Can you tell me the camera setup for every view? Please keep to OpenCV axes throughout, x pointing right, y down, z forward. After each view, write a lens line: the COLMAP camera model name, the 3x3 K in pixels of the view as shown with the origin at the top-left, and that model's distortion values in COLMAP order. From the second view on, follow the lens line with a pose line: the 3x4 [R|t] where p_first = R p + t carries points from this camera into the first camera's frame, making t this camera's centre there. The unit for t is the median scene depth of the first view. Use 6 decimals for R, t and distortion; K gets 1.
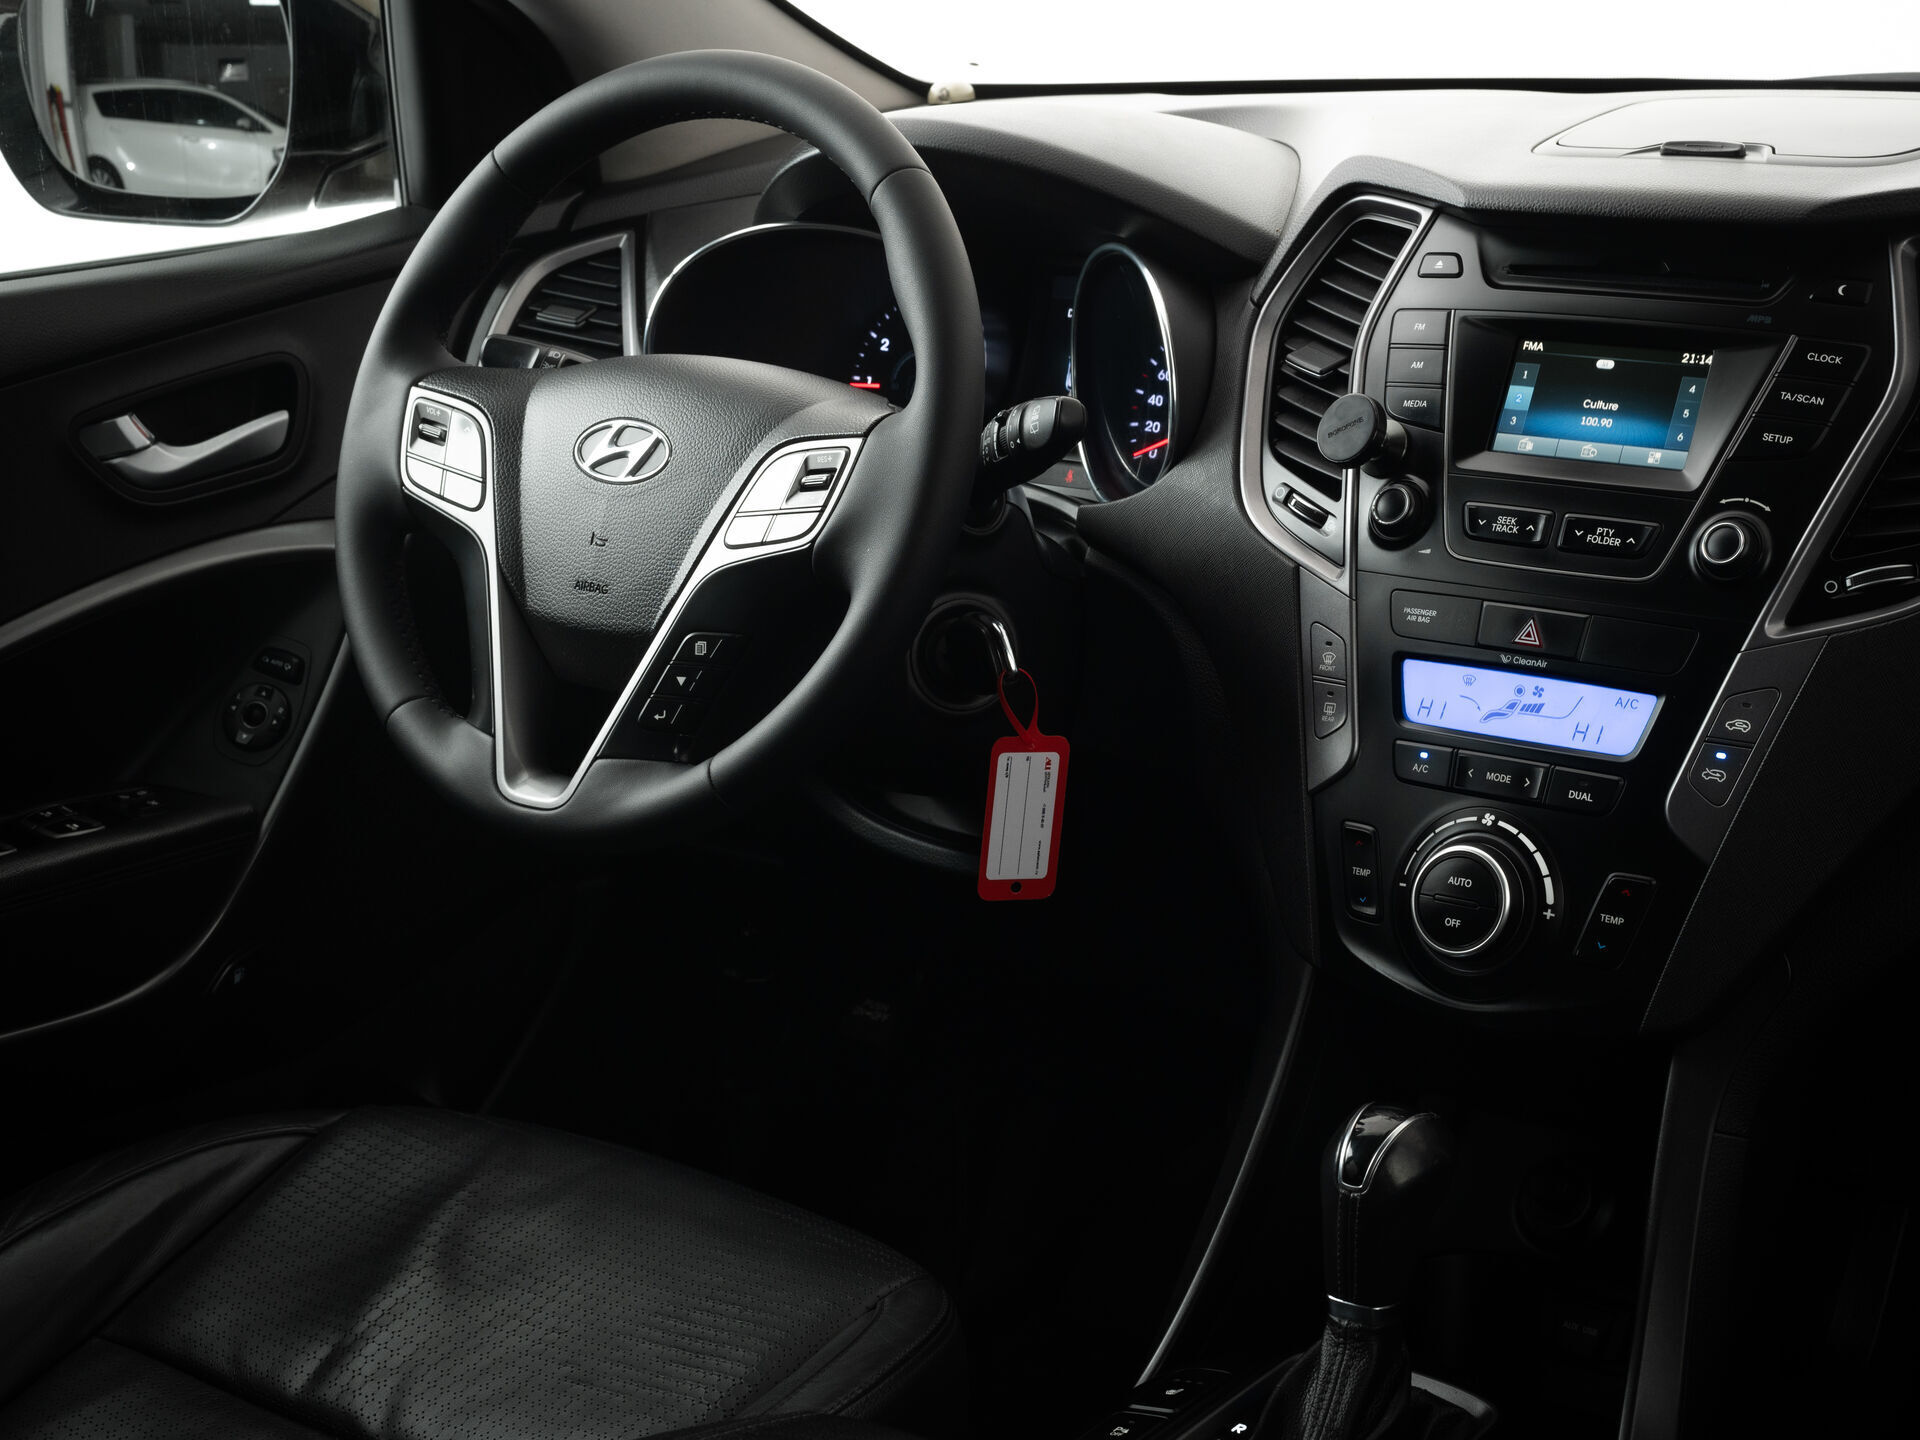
lens RADIAL K [[3245.1, 0, 1051.3], [0, 3245.1, 714.8], [0, 0, 1]] dist [-0.010424, -0.001490]
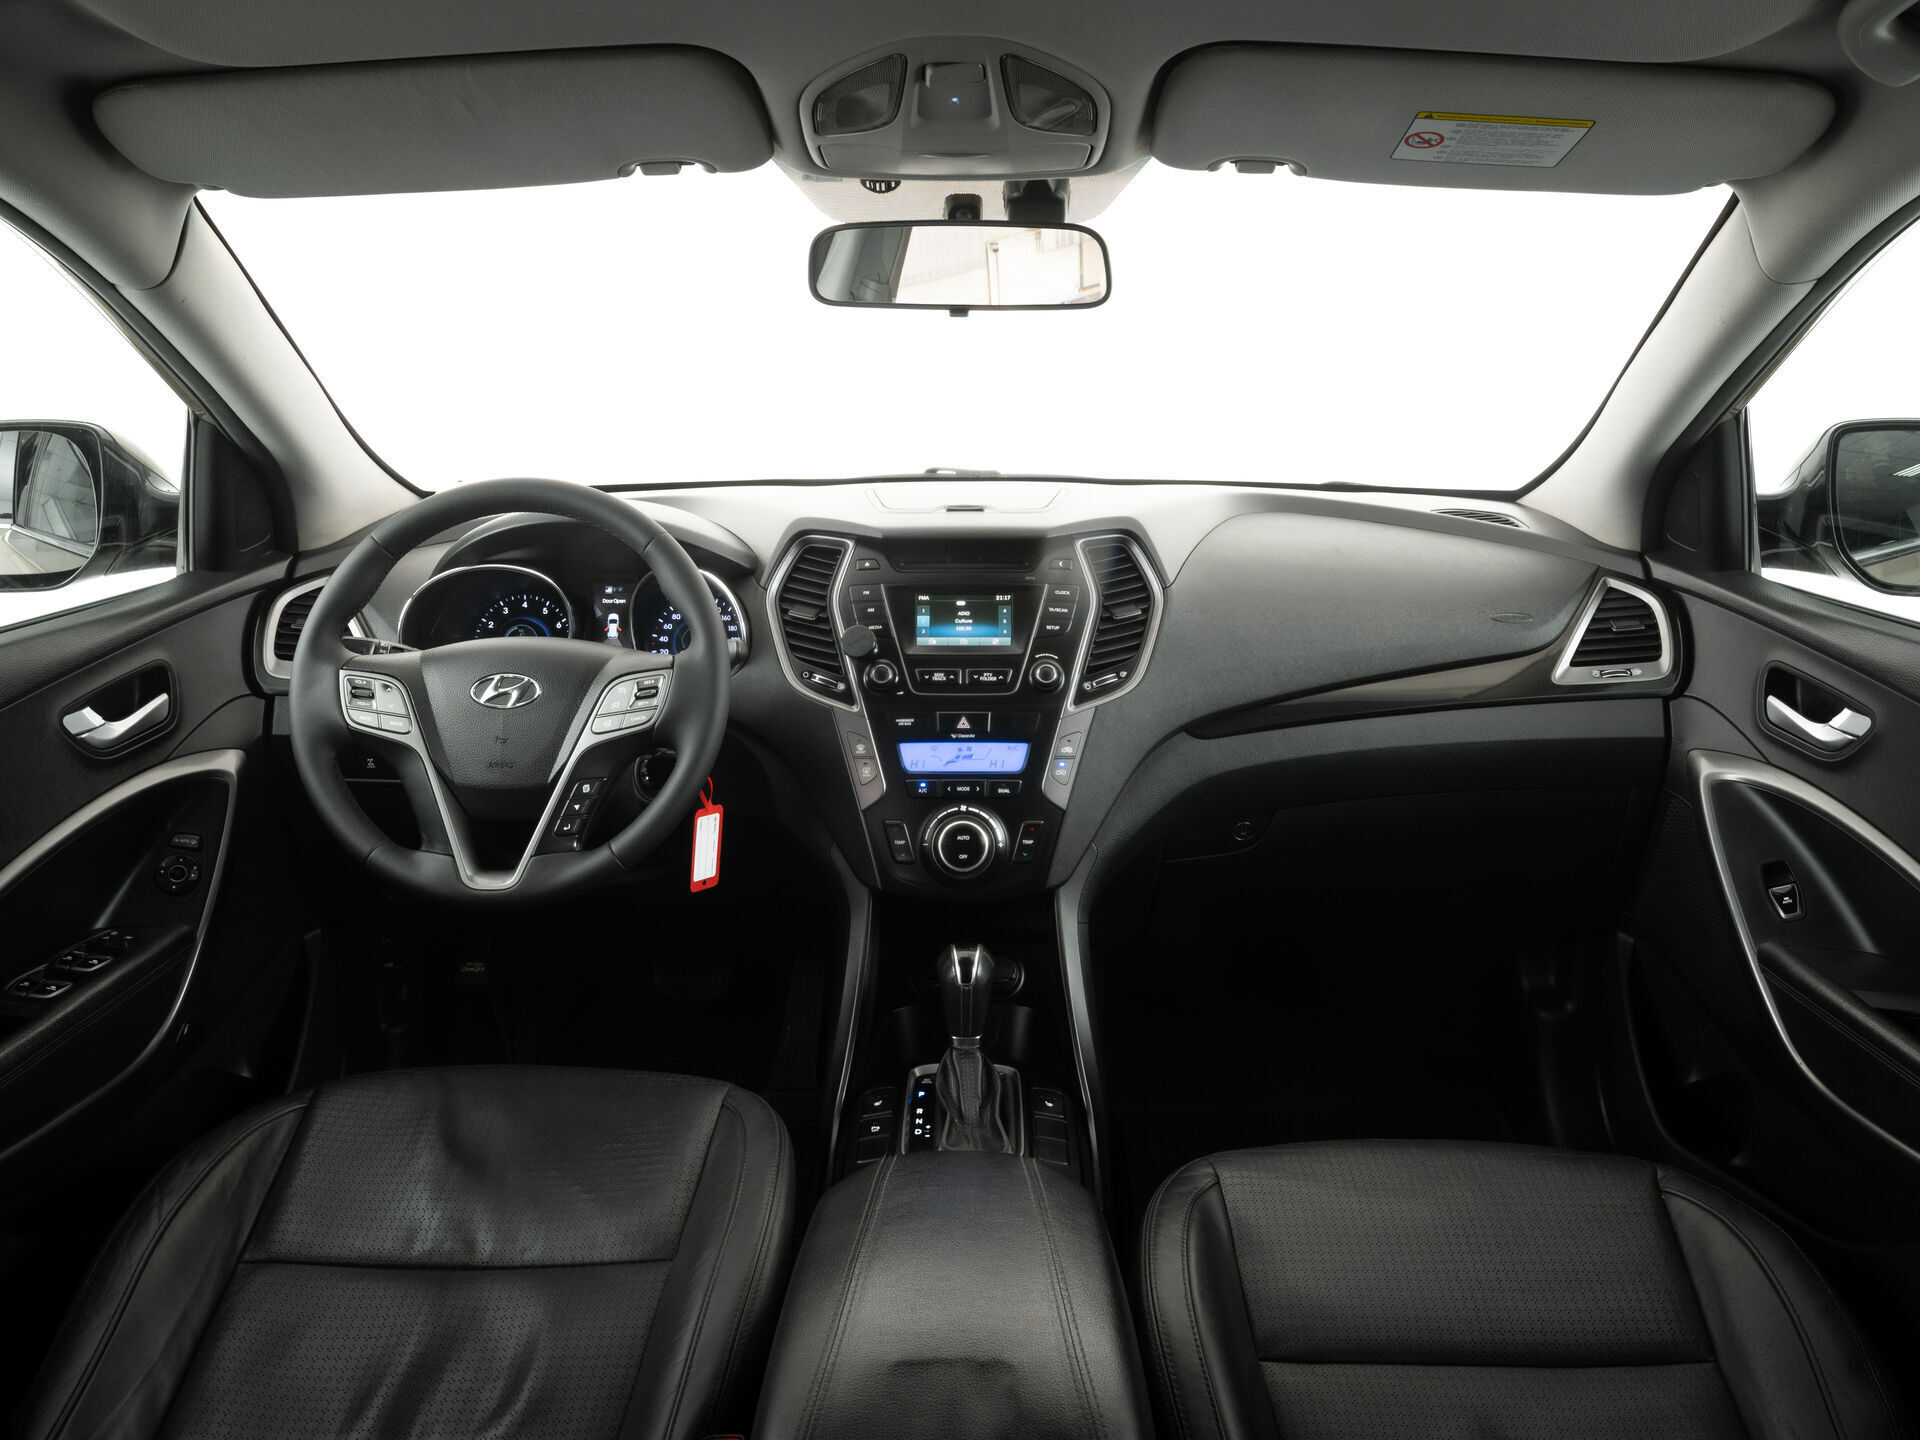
lens RADIAL K [[1375.6, 0, 964.9], [0, 1375.6, 656.4], [0, 0, 1]] dist [-0.025680, -0.000634]
pose [[0.803398, -0.101375, 0.586750, -0.397158], [0.138188, 0.990240, -0.018125, -0.052373], [-0.579186, 0.095644, 0.809565, 0.215014]]
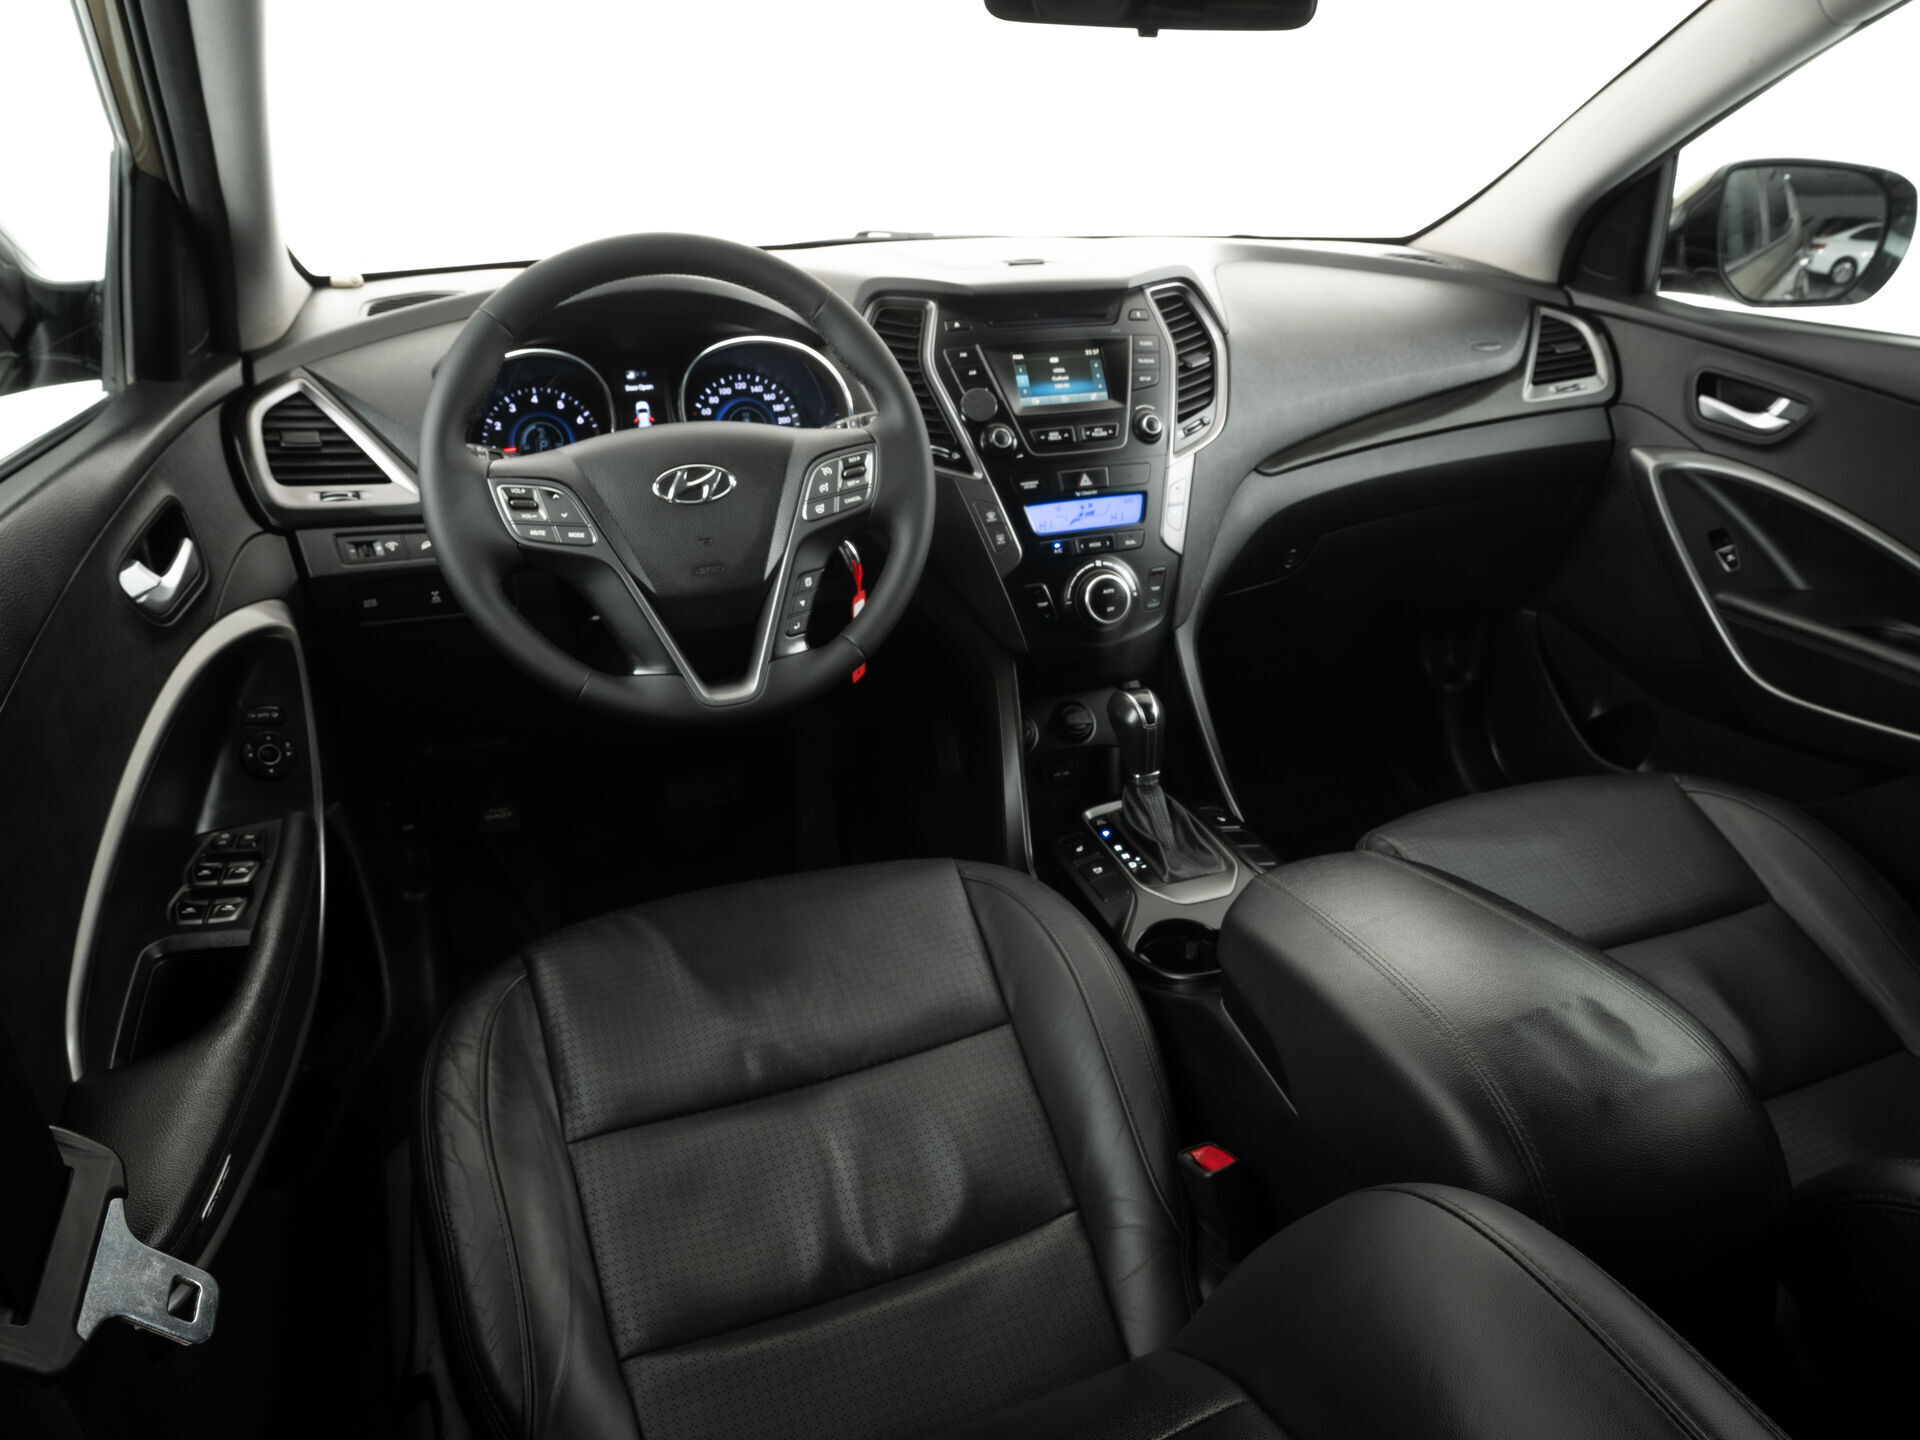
lens RADIAL K [[1292.7, 0, 1034.1], [0, 1292.7, 716.5], [0, 0, 1]] dist [-0.023214, 0.001129]
pose [[0.509857, -0.328858, 0.794920, -0.631457], [0.216020, 0.943383, 0.251723, -0.102368], [-0.832695, 0.043376, 0.552030, 0.520445]]
